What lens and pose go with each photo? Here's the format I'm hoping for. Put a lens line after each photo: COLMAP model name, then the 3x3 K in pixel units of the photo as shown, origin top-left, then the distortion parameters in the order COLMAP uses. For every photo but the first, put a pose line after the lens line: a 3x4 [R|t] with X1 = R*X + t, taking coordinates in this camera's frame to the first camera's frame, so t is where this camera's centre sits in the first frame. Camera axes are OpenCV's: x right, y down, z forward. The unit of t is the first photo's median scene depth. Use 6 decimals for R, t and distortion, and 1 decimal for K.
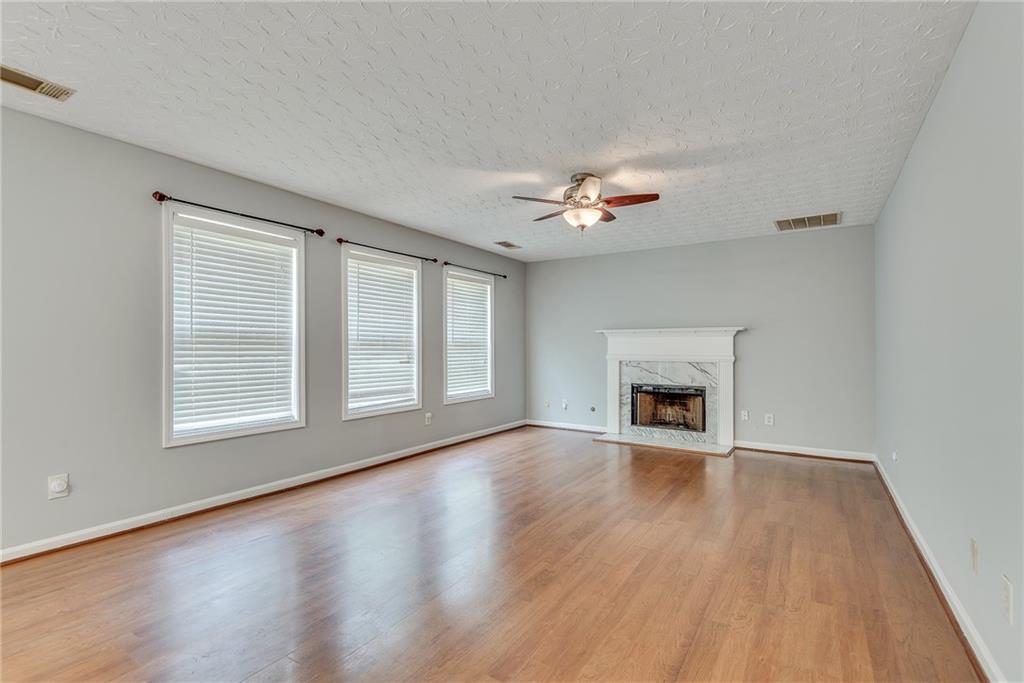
lens RADIAL K [[480.0, 0, 514.1], [0, 480.0, 346.0], [0, 0, 1]] dist [0.023096, -0.011370]
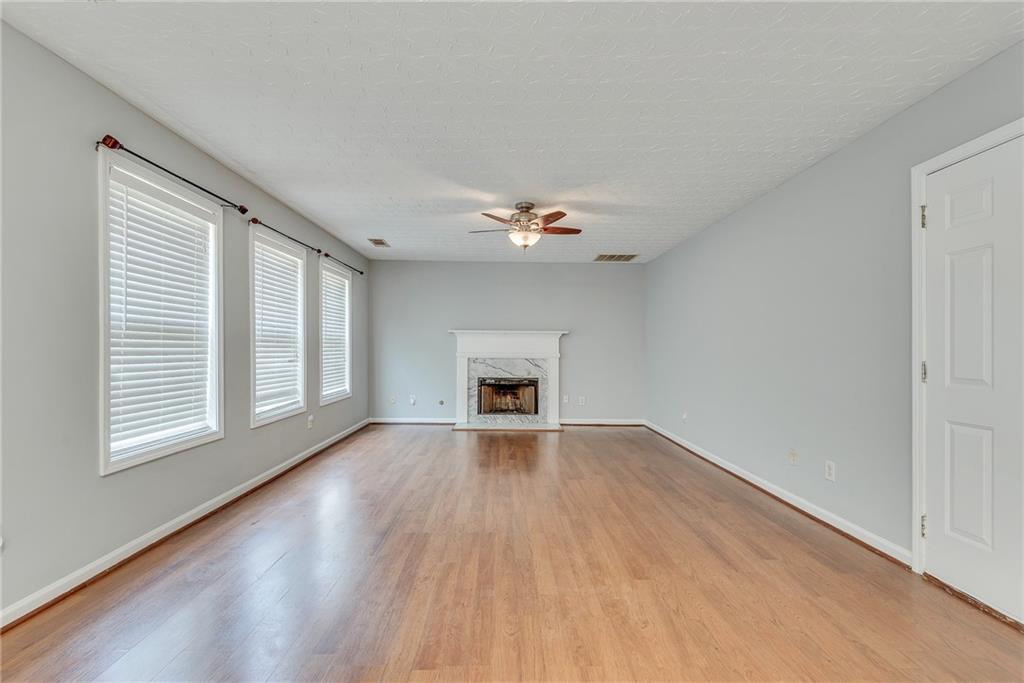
lens RADIAL K [[480.0, 0, 511.9], [0, 480.0, 344.4], [0, 0, 1]] dist [0.023096, -0.011370]
pose [[0.826848, 0.010584, 0.562326, -0.440109], [-0.011793, 0.999929, -0.001480, 0.000078], [-0.562302, -0.005408, 0.826914, 0.016271]]
